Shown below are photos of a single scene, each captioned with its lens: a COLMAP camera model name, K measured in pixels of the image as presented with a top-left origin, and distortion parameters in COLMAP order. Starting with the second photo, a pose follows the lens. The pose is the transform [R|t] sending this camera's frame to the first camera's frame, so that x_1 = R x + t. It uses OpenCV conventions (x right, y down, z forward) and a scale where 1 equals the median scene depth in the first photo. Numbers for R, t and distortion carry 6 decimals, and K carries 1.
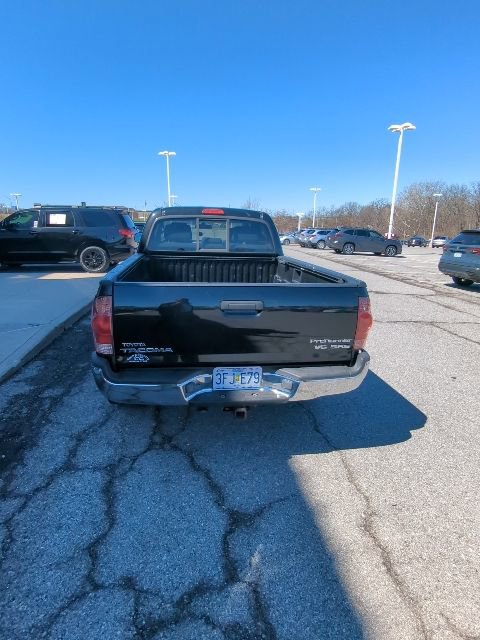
lens RADIAL K [[357.9, 0, 236.1], [0, 357.9, 320.2], [0, 0, 1]] dist [-0.003904, 0.004760]
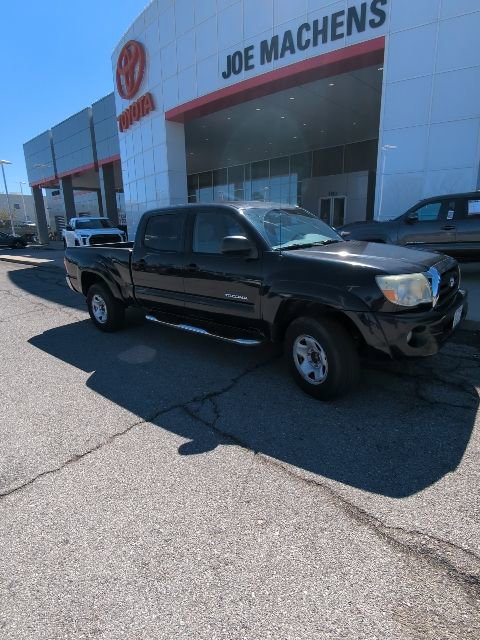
lens RADIAL K [[356.7, 0, 237.0], [0, 356.7, 321.2], [0, 0, 1]] dist [0.000481, -0.000612]
pose [[-0.765592, 0.173745, -0.619420, 0.962933], [-0.149658, 0.888324, 0.434145, -0.808625], [0.625677, 0.425080, -0.654092, 3.196394]]
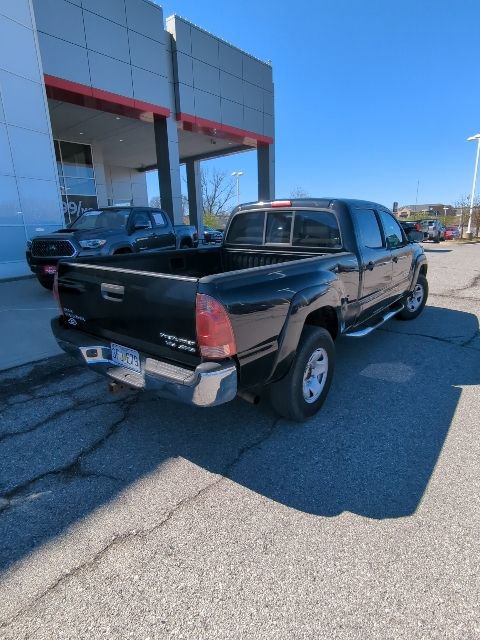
lens RADIAL K [[357.9, 0, 236.1], [0, 357.9, 320.2], [0, 0, 1]] dist [-0.003904, 0.004760]
pose [[0.690981, 0.155387, -0.705975, 0.856051], [-0.157017, 0.985569, 0.063244, -0.060470], [0.705614, 0.067149, 0.705407, 0.402035]]
